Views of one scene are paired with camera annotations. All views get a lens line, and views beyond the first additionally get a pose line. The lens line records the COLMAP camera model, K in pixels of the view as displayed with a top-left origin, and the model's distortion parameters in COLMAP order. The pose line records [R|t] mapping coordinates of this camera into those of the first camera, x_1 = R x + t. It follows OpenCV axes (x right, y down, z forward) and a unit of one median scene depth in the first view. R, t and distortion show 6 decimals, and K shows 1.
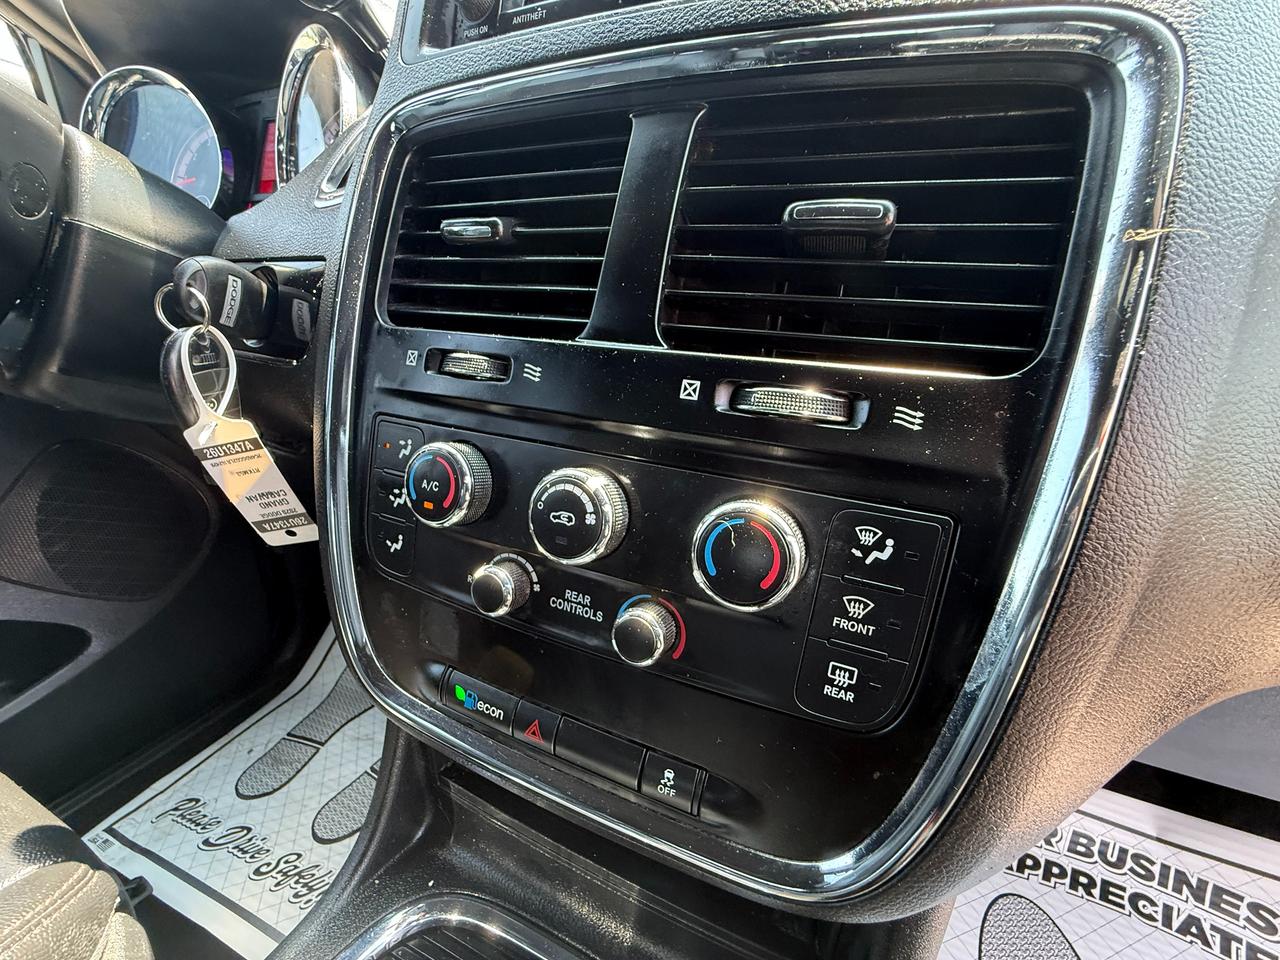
lens RADIAL K [[512.4, 0, 640.0], [0, 512.4, 480.0], [0, 0, 1]] dist [-0.001590, 0.000084]
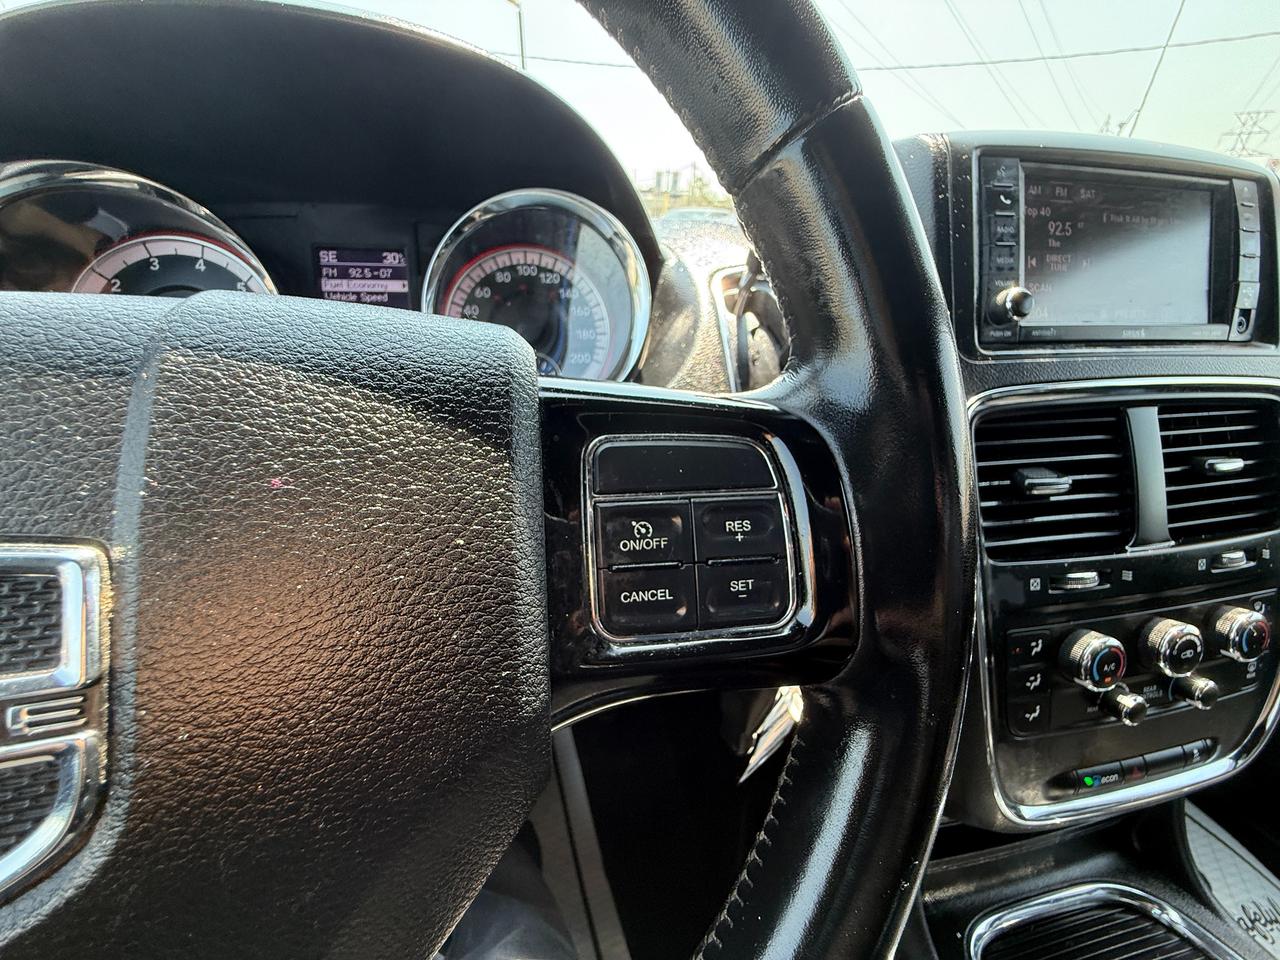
lens RADIAL K [[512.4, 0, 640.0], [0, 512.4, 480.0], [0, 0, 1]] dist [-0.001590, 0.000084]
pose [[0.792953, -0.246914, 0.557009, -1.967624], [0.217632, 0.968678, 0.119581, -0.897841], [-0.569089, 0.026401, 0.821852, 0.461932]]
